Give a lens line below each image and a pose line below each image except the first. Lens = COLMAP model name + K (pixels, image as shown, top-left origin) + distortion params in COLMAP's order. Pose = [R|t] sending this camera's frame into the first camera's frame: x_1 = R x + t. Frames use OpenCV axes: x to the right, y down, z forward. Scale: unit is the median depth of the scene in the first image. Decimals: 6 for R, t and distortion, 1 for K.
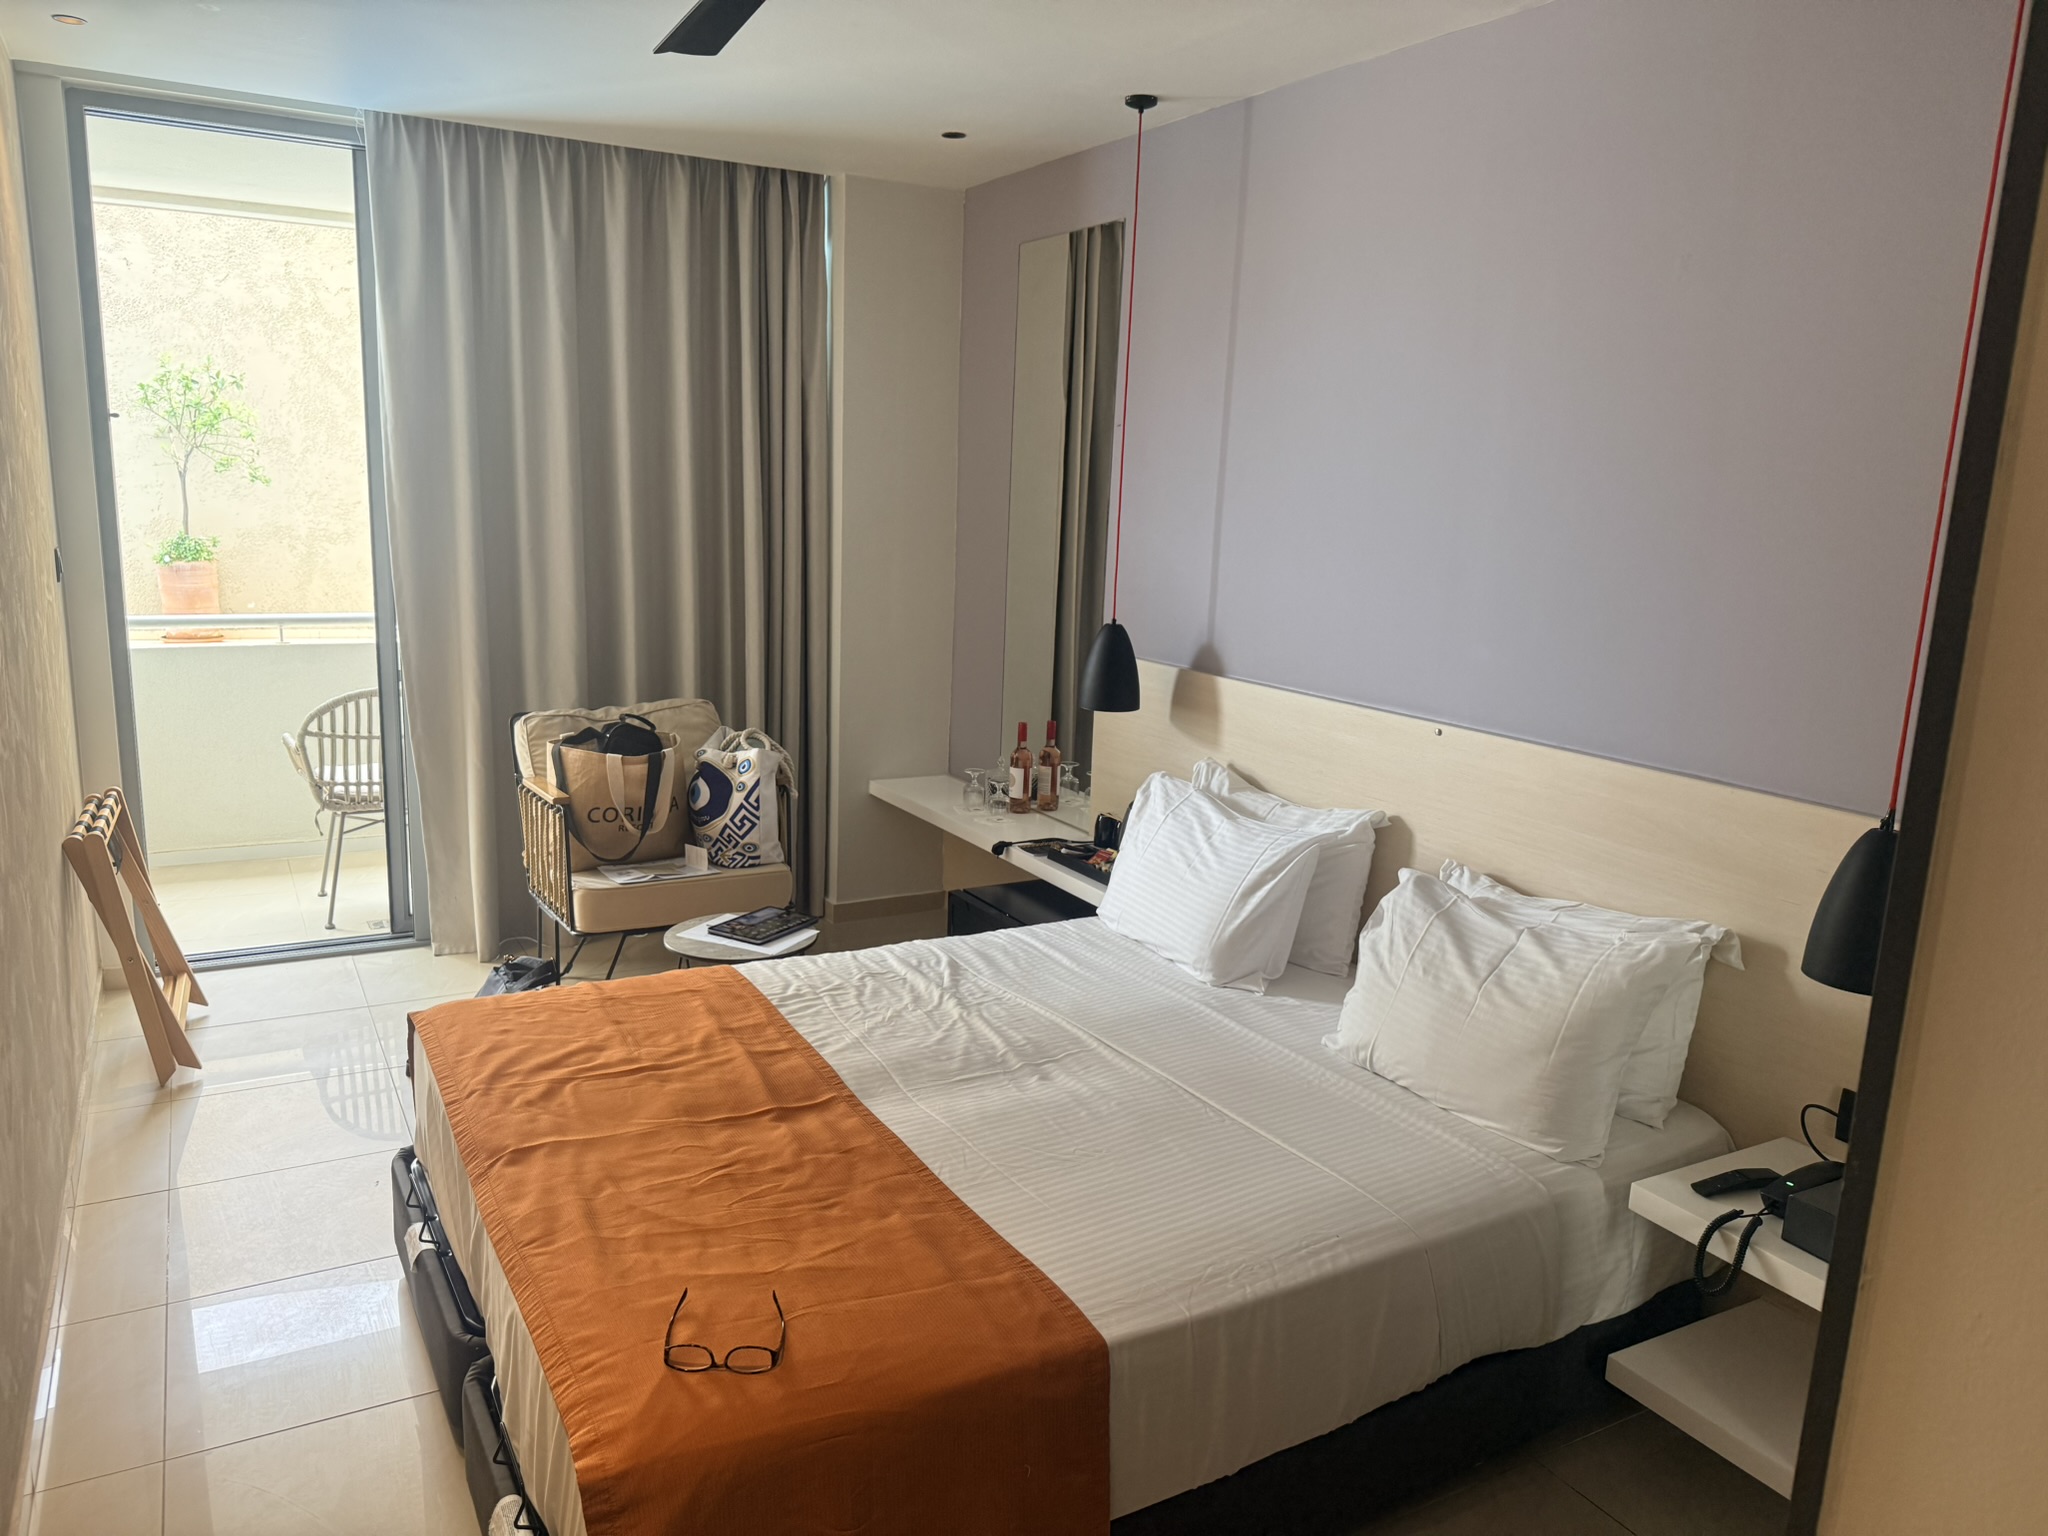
lens RADIAL K [[1450.2, 0, 1024.8], [0, 1450.2, 794.9], [0, 0, 1]] dist [0.103025, -0.169997]
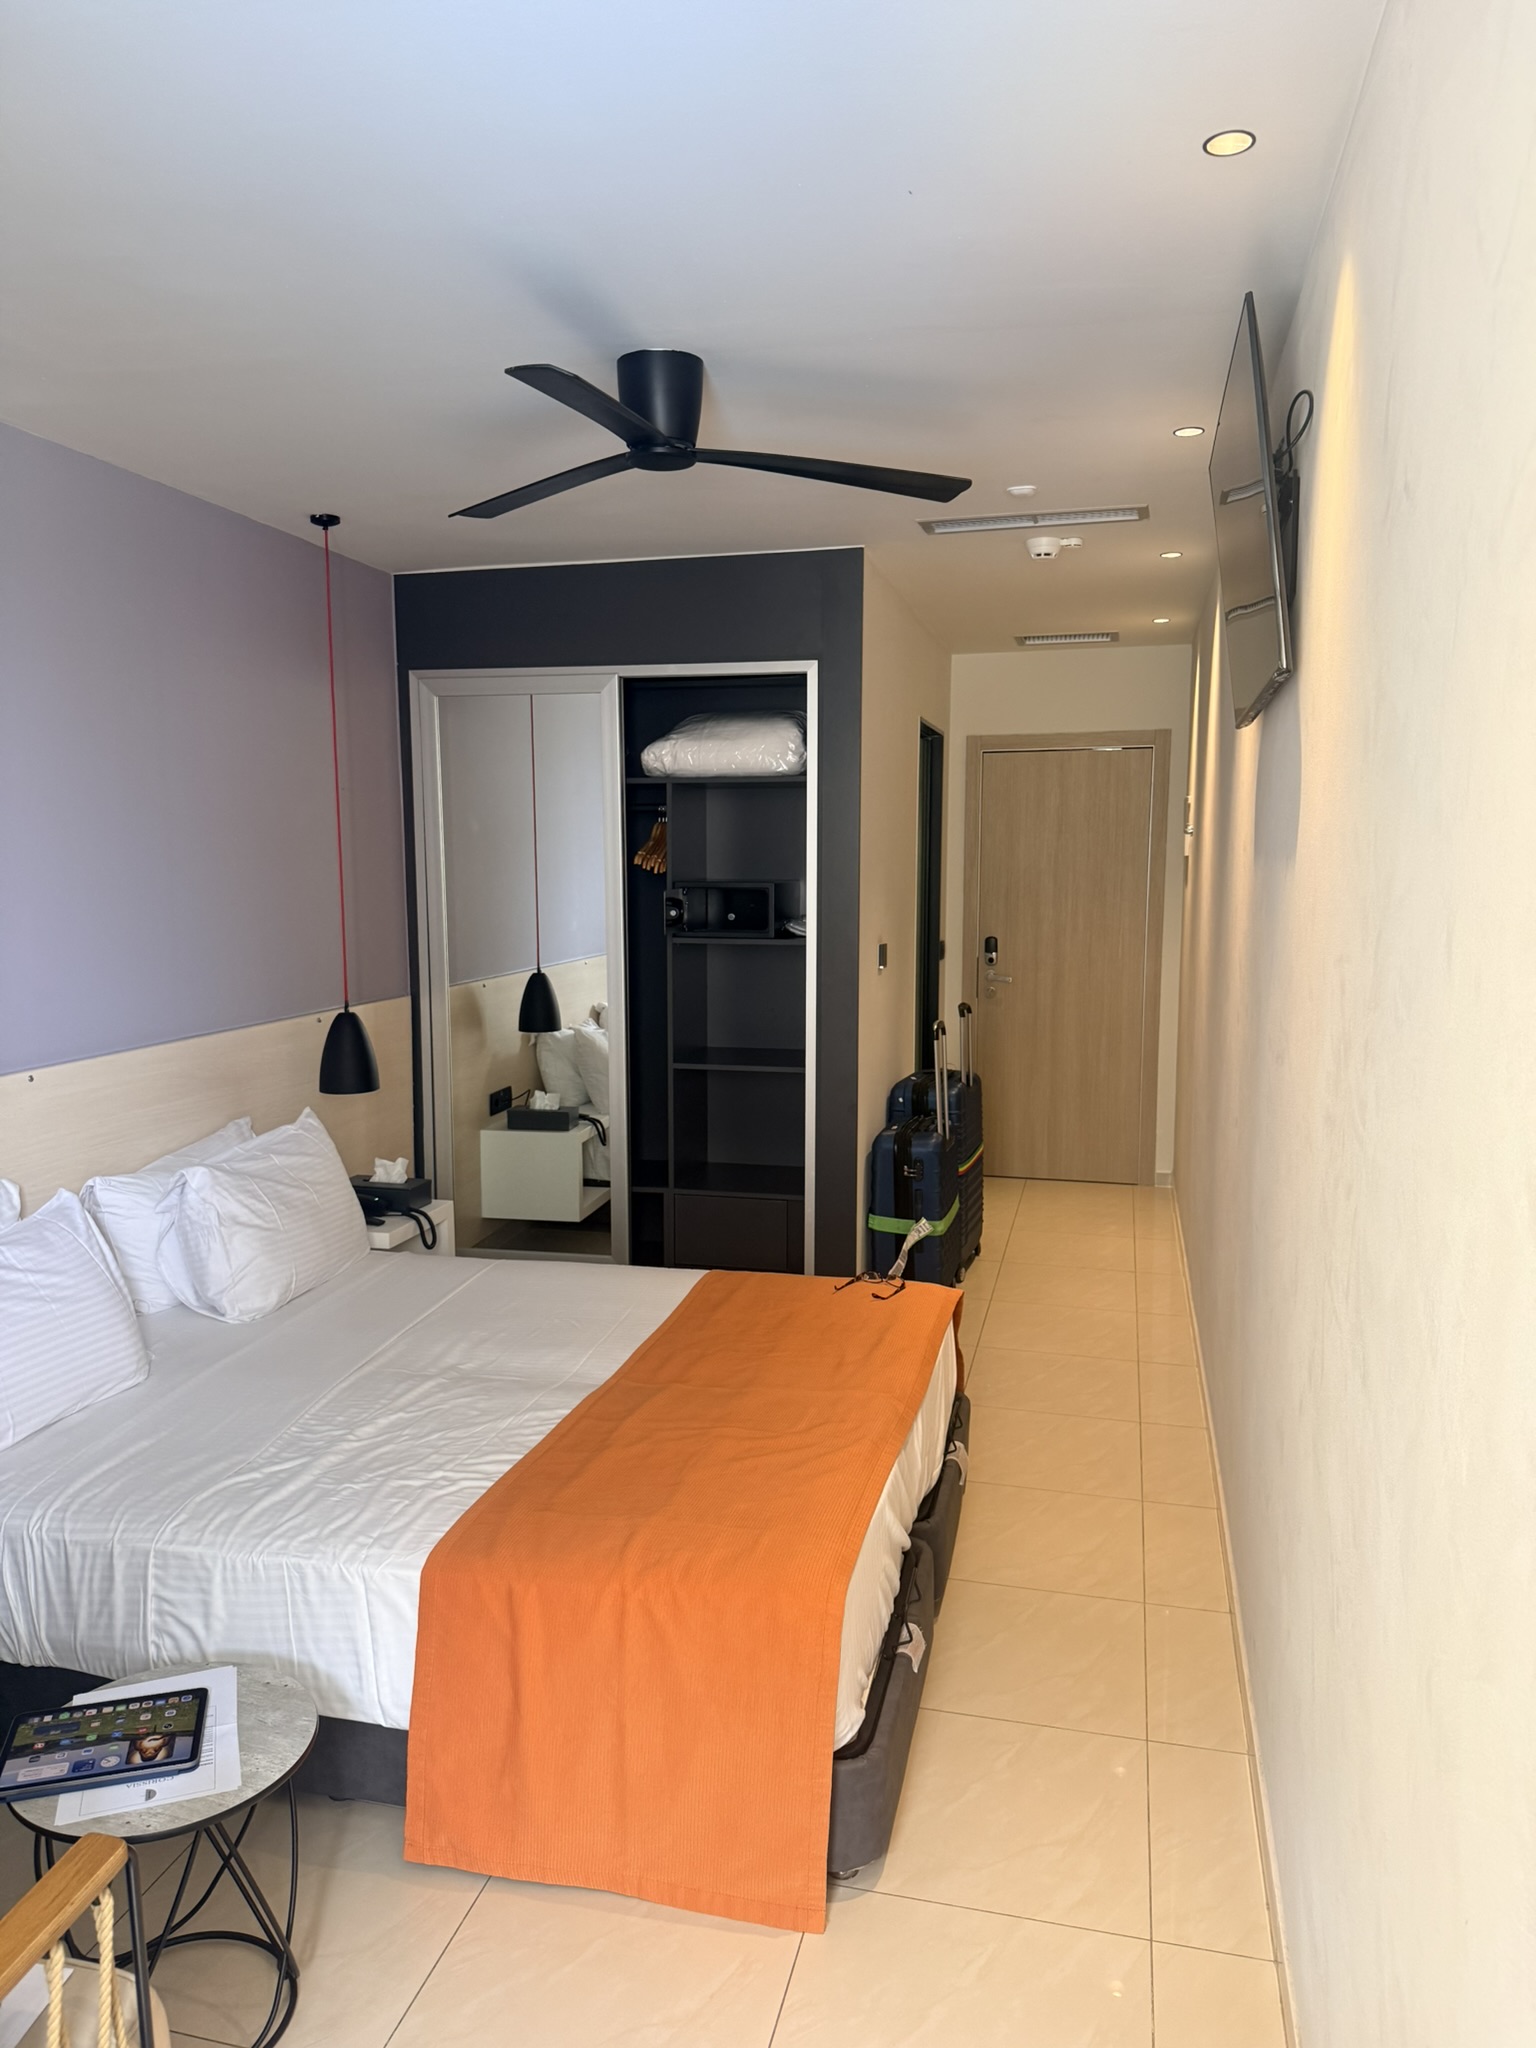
lens RADIAL K [[1438.1, 0, 773.2], [0, 1438.1, 1029.6], [0, 0, 1]] dist [0.068240, -0.062149]
pose [[-0.728446, -0.127645, 0.673107, -0.798126], [0.114702, 0.945900, 0.303508, -0.331395], [-0.675433, 0.298296, -0.674396, 1.337491]]
